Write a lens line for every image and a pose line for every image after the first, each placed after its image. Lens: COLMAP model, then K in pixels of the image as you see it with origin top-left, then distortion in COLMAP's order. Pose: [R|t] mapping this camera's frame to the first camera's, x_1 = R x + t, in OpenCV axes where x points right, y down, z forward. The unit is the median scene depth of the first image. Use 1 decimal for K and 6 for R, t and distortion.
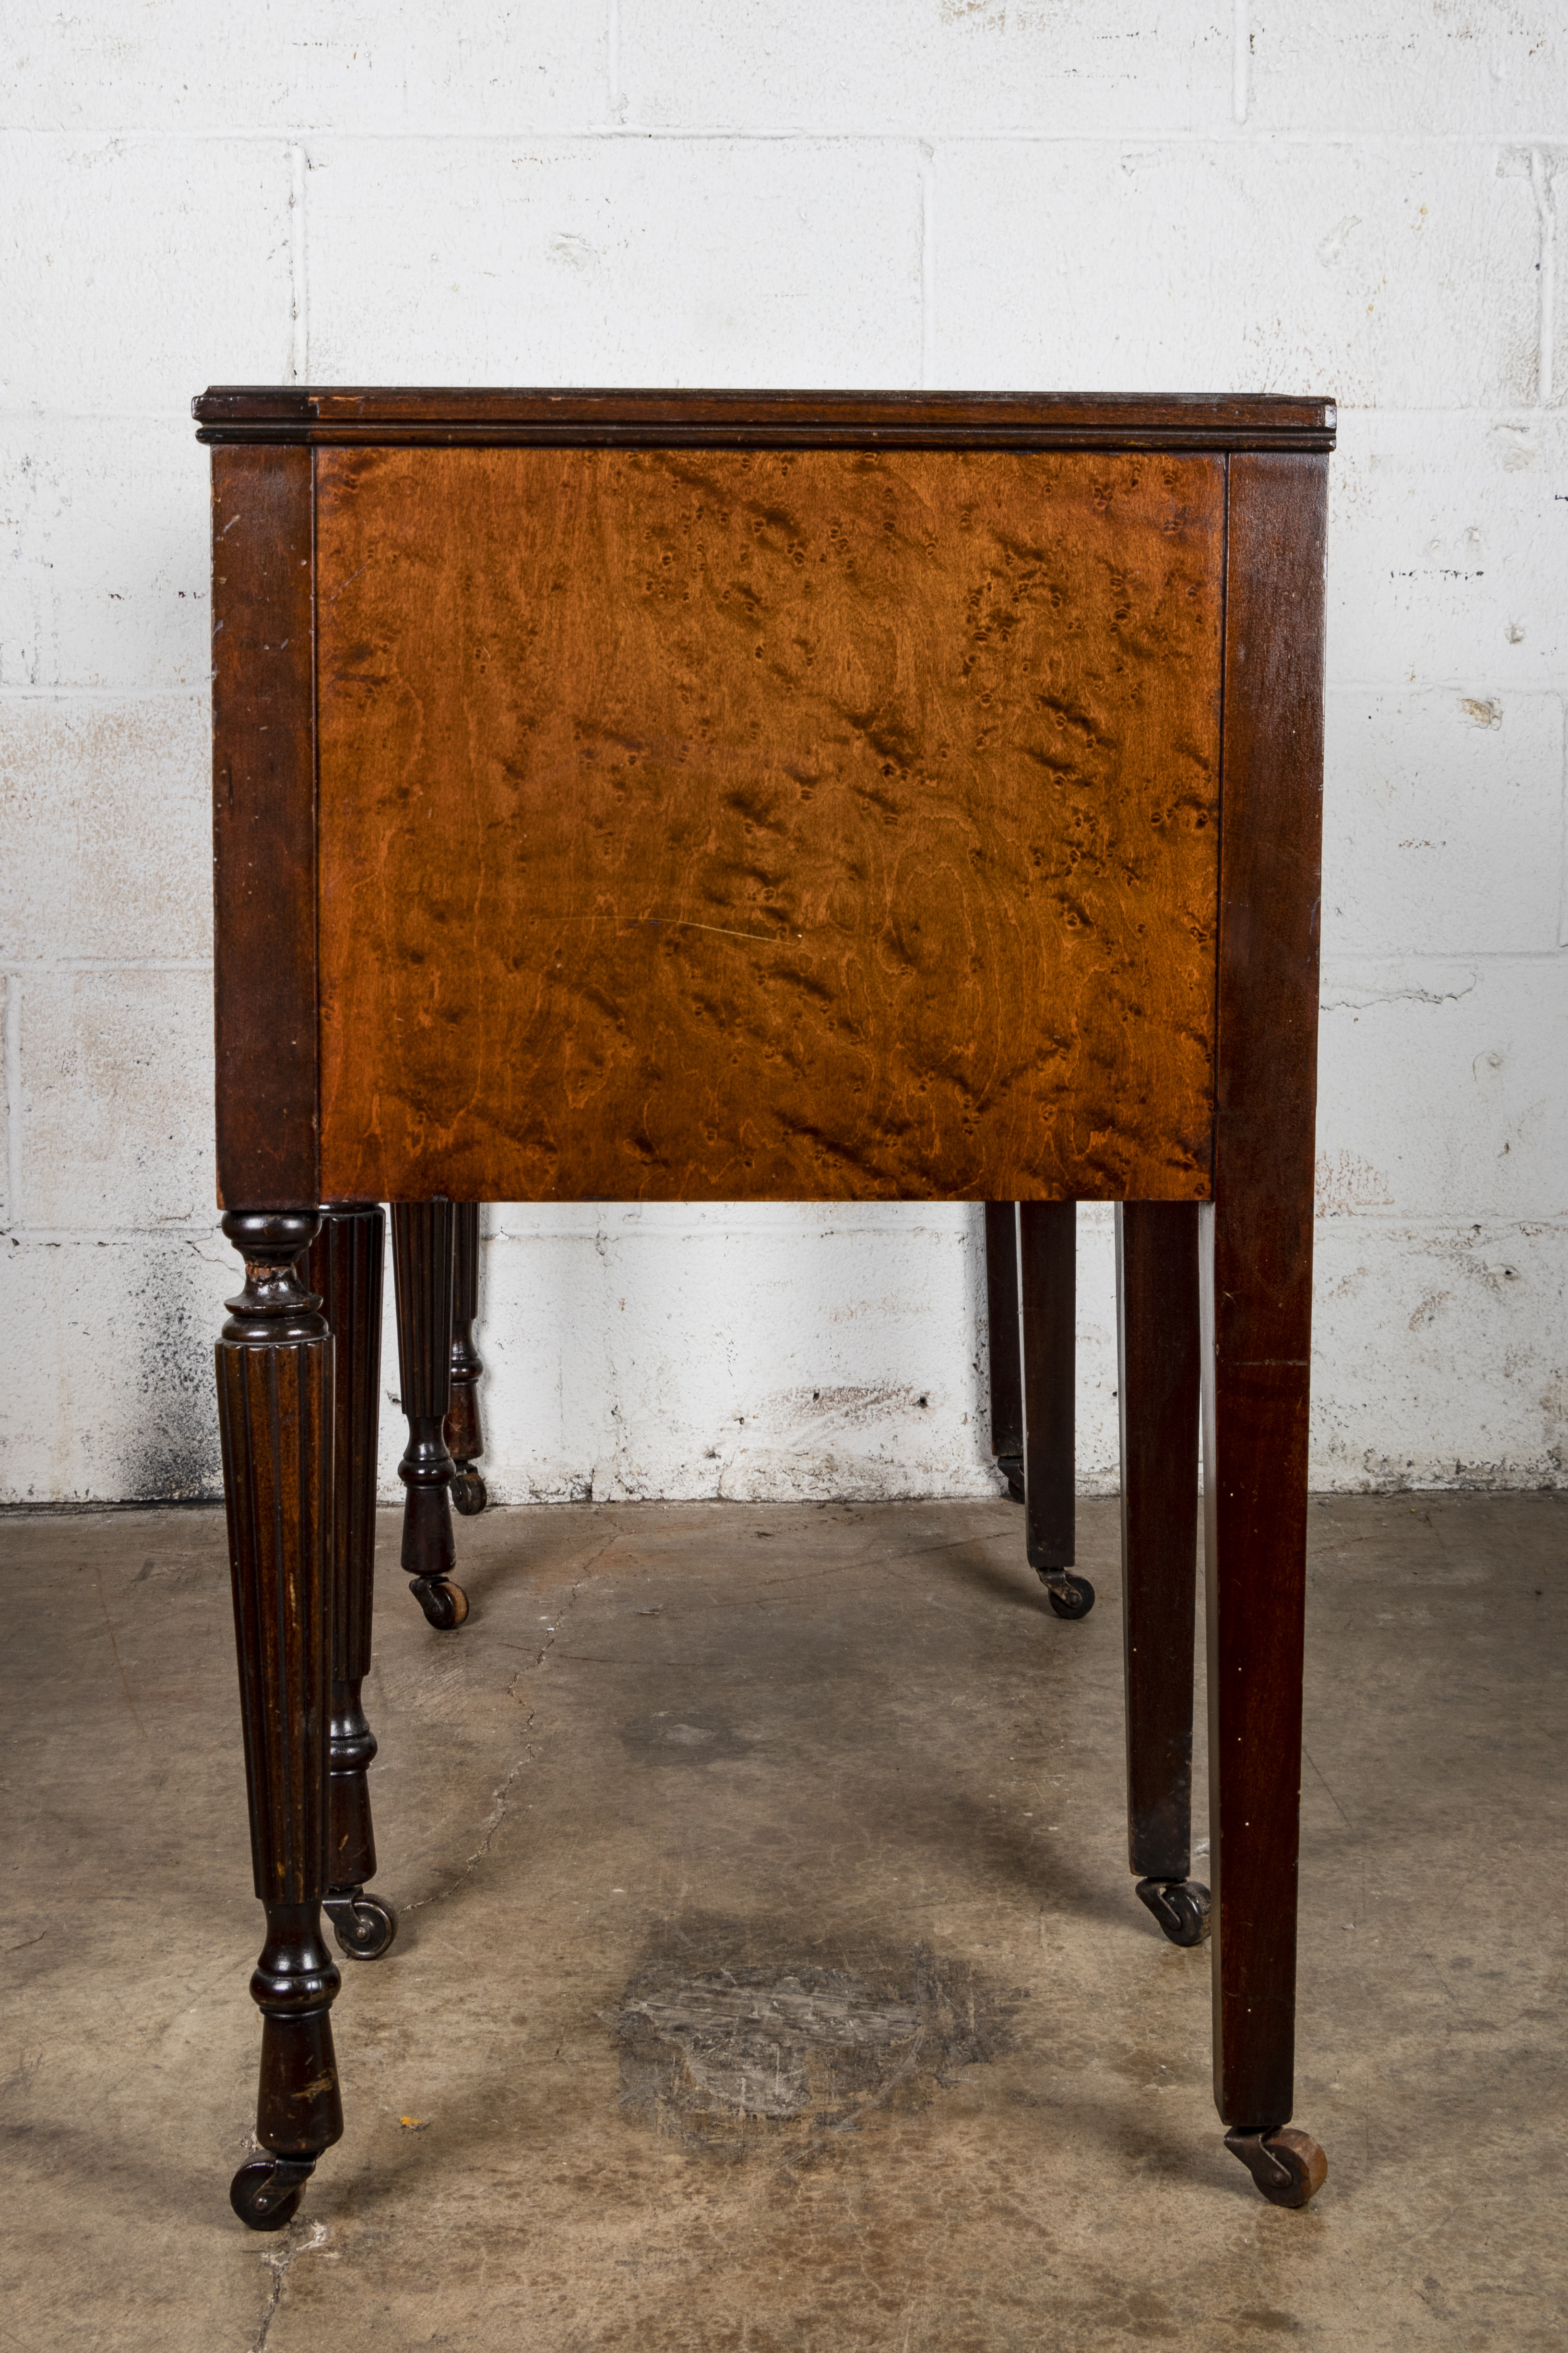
lens RADIAL K [[3632.3, 0, 814.2], [0, 3632.3, 926.4], [0, 0, 1]] dist [-0.009125, 0.041117]
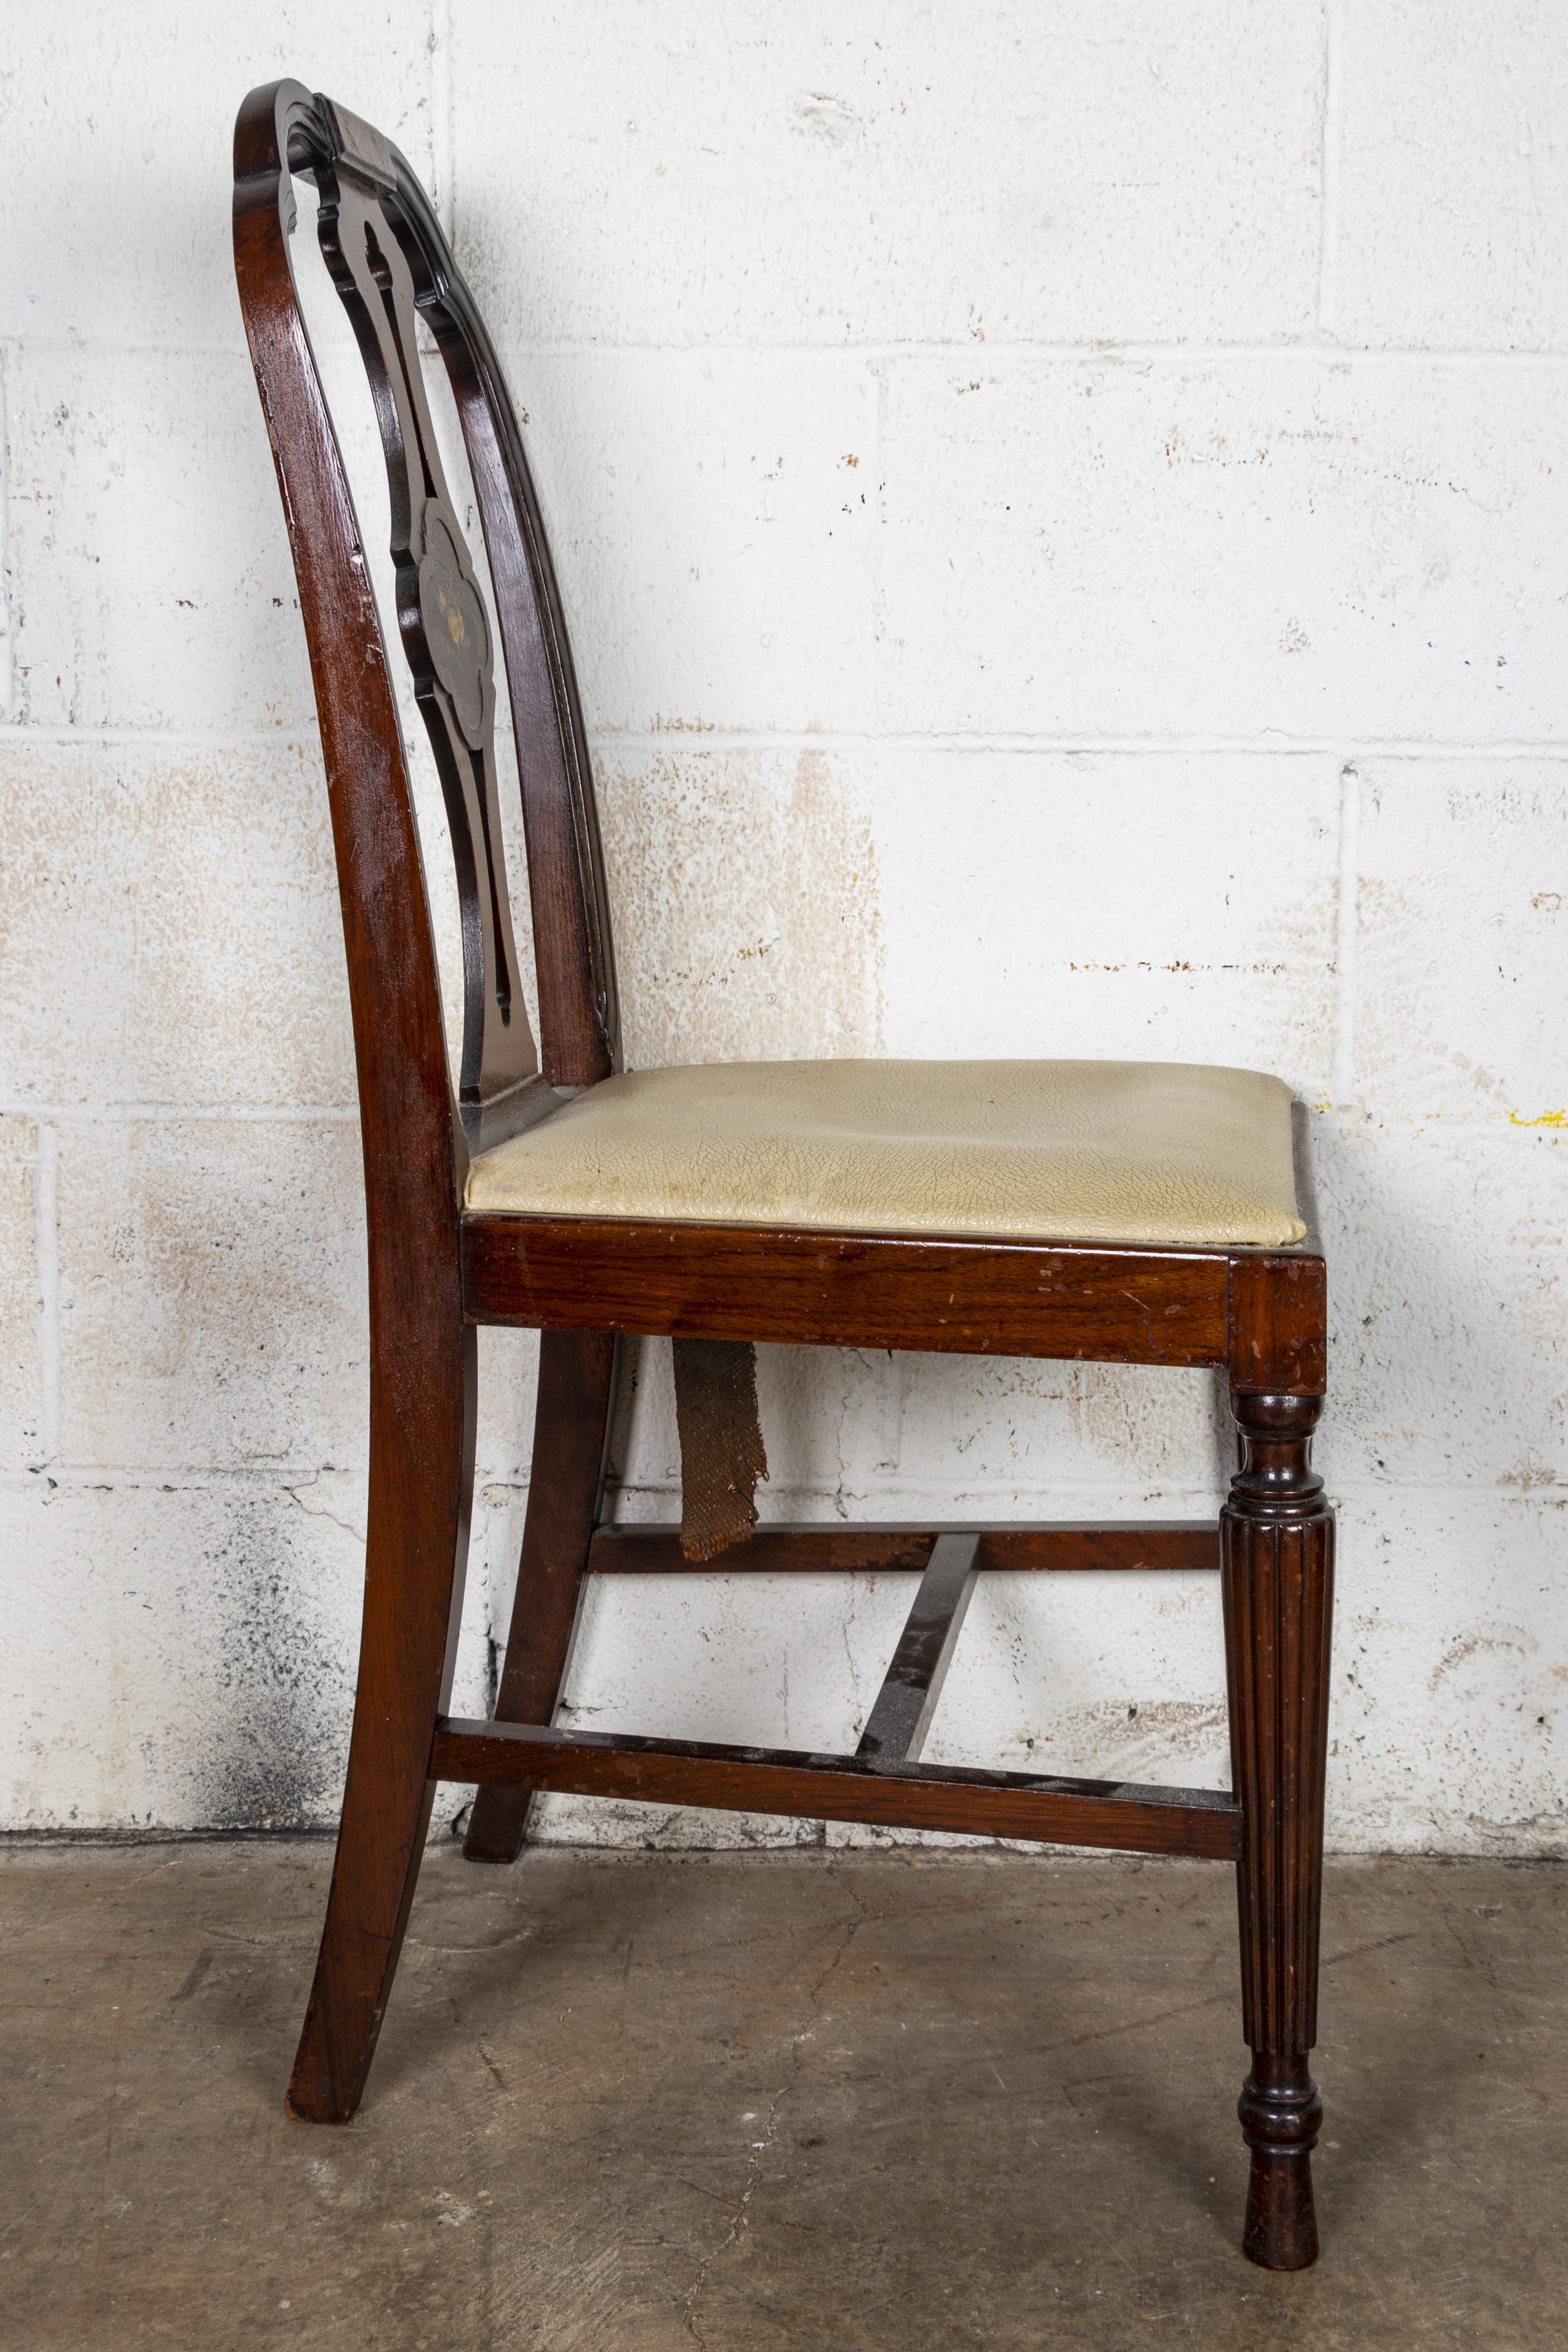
lens RADIAL K [[2885.6, 0, 862.5], [0, 2885.6, 1085.4], [0, 0, 1]] dist [0.006372, 0.047169]
pose [[0.998414, 0.019333, -0.052867, -0.026139], [-0.017099, 0.998955, 0.042396, -0.021959], [0.053631, -0.041425, 0.997701, 0.430568]]
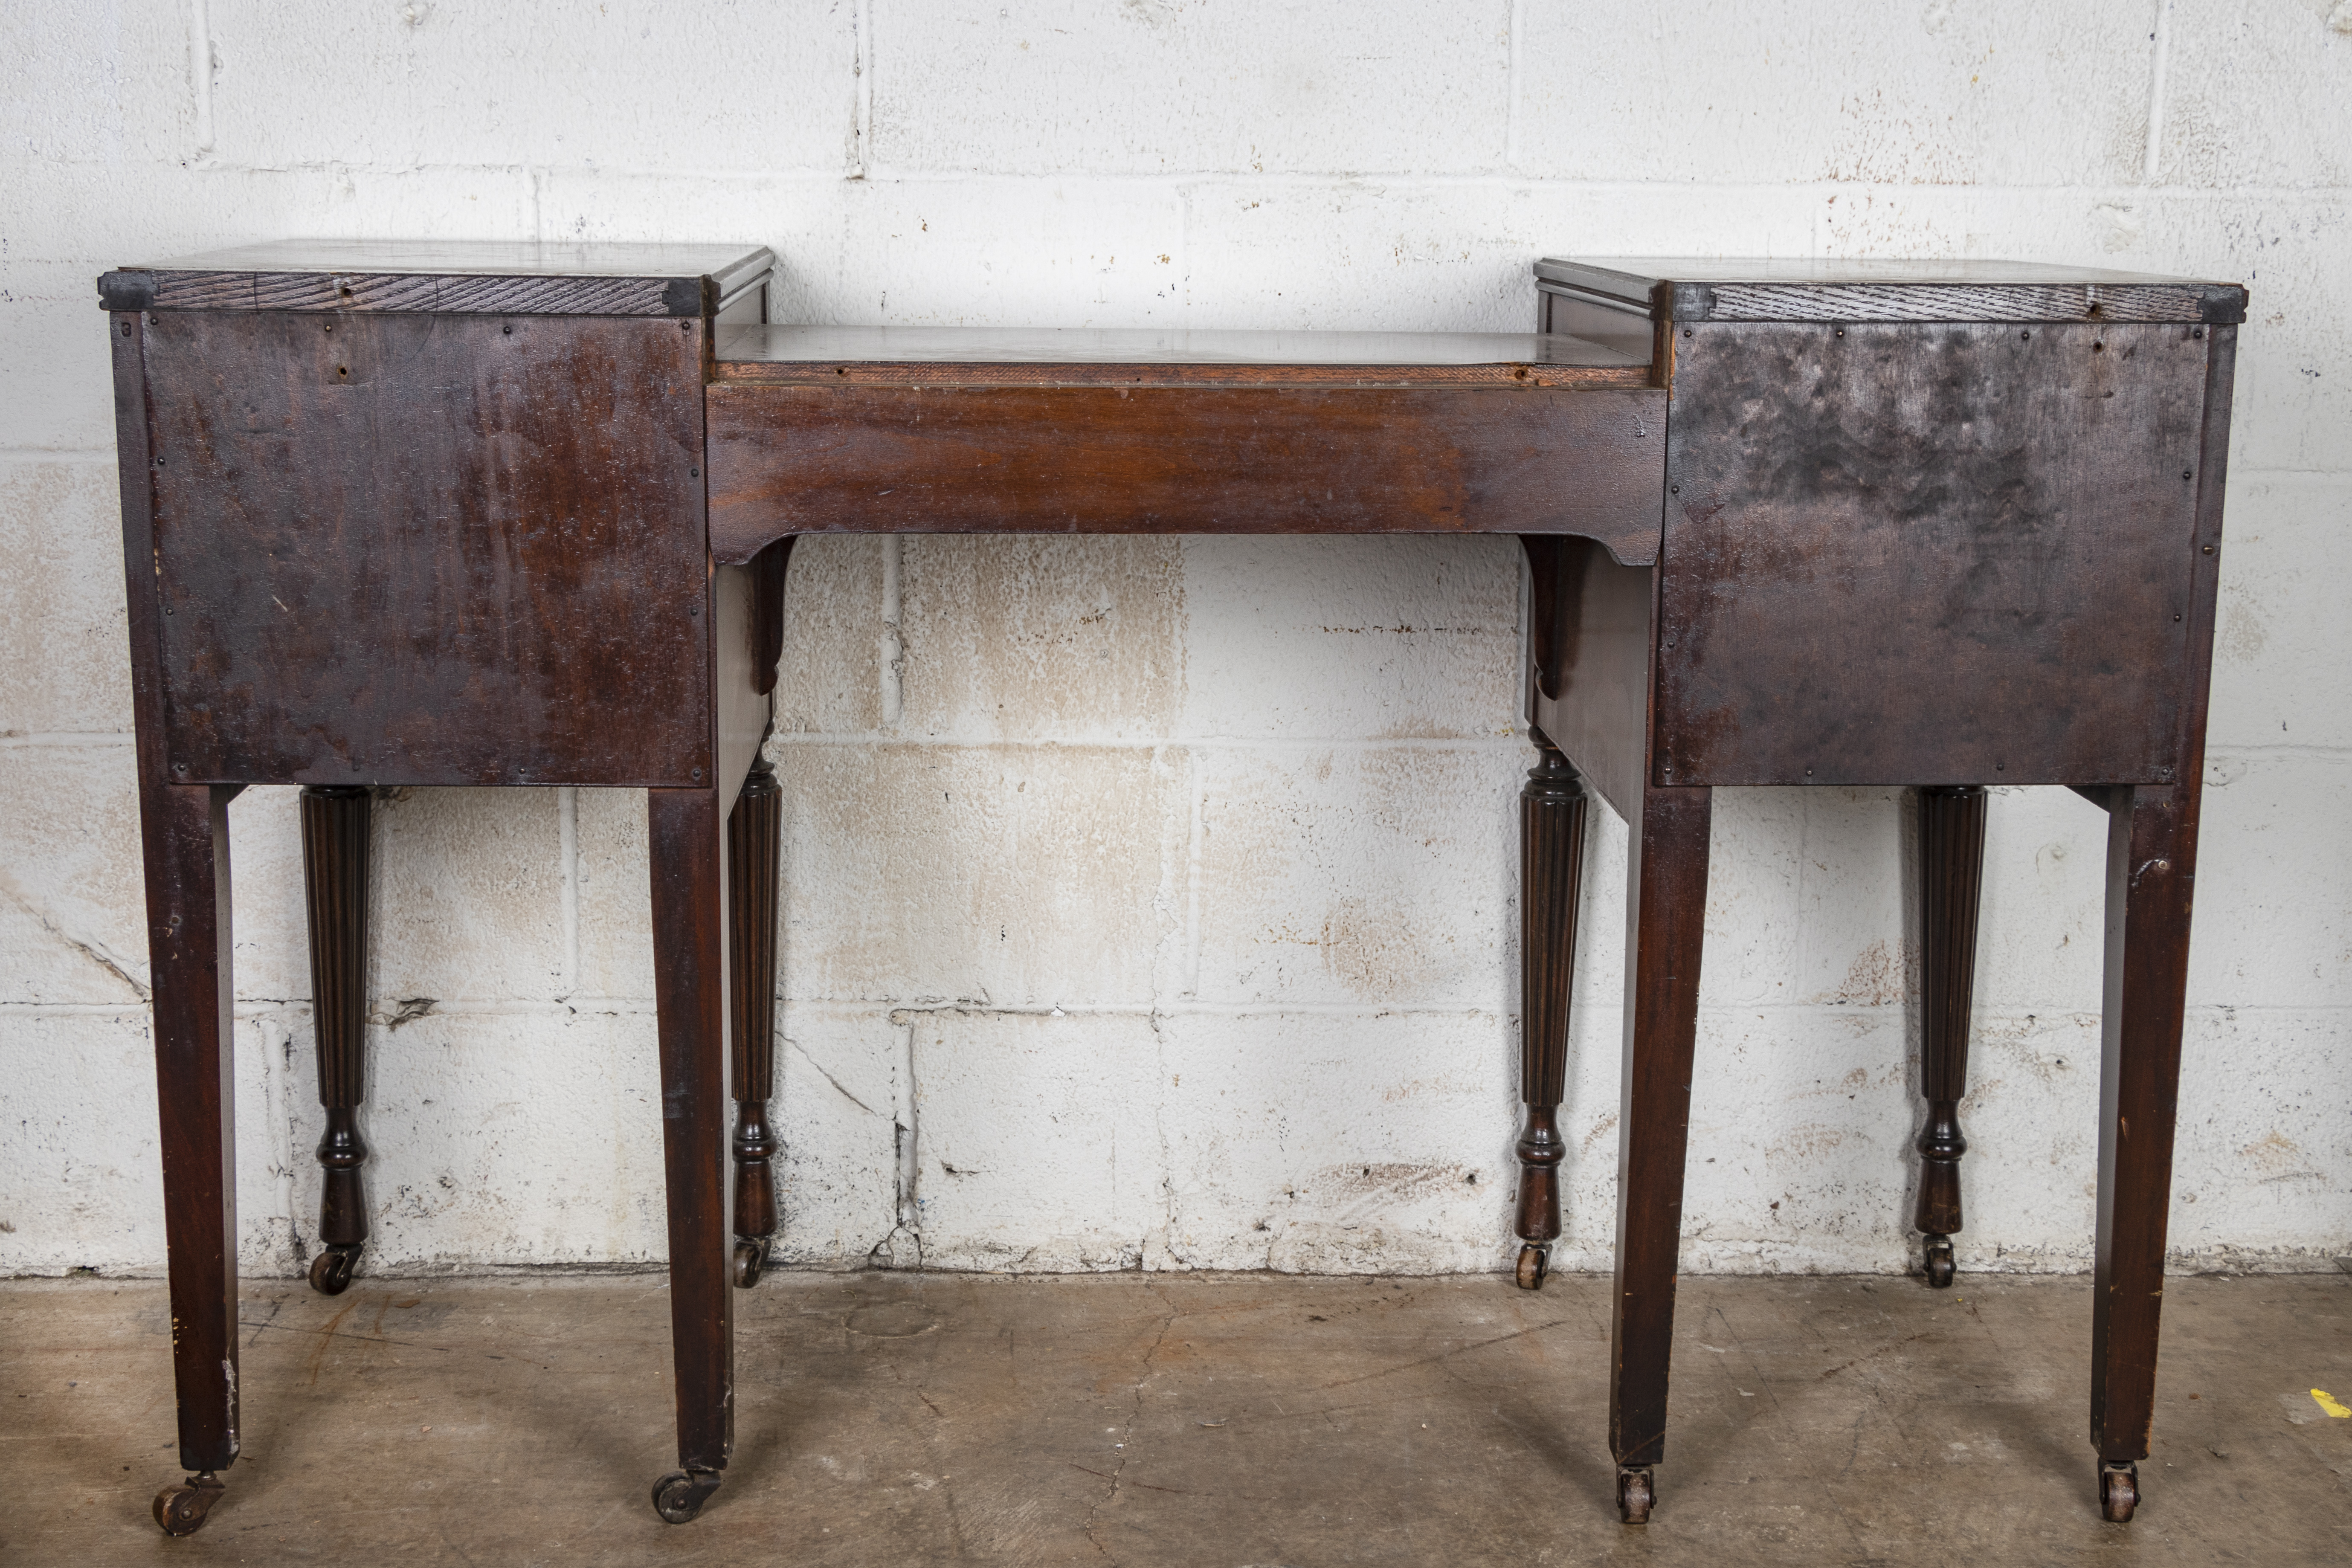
lens RADIAL K [[3147.3, 0, 1167.5], [0, 3147.3, 839.9], [0, 0, 1]] dist [-0.014282, 0.114837]
pose [[0.999765, 0.018676, -0.011042, -0.047774], [-0.017241, 0.992837, 0.118228, -0.065883], [0.013171, -0.118010, 0.992925, 0.148115]]
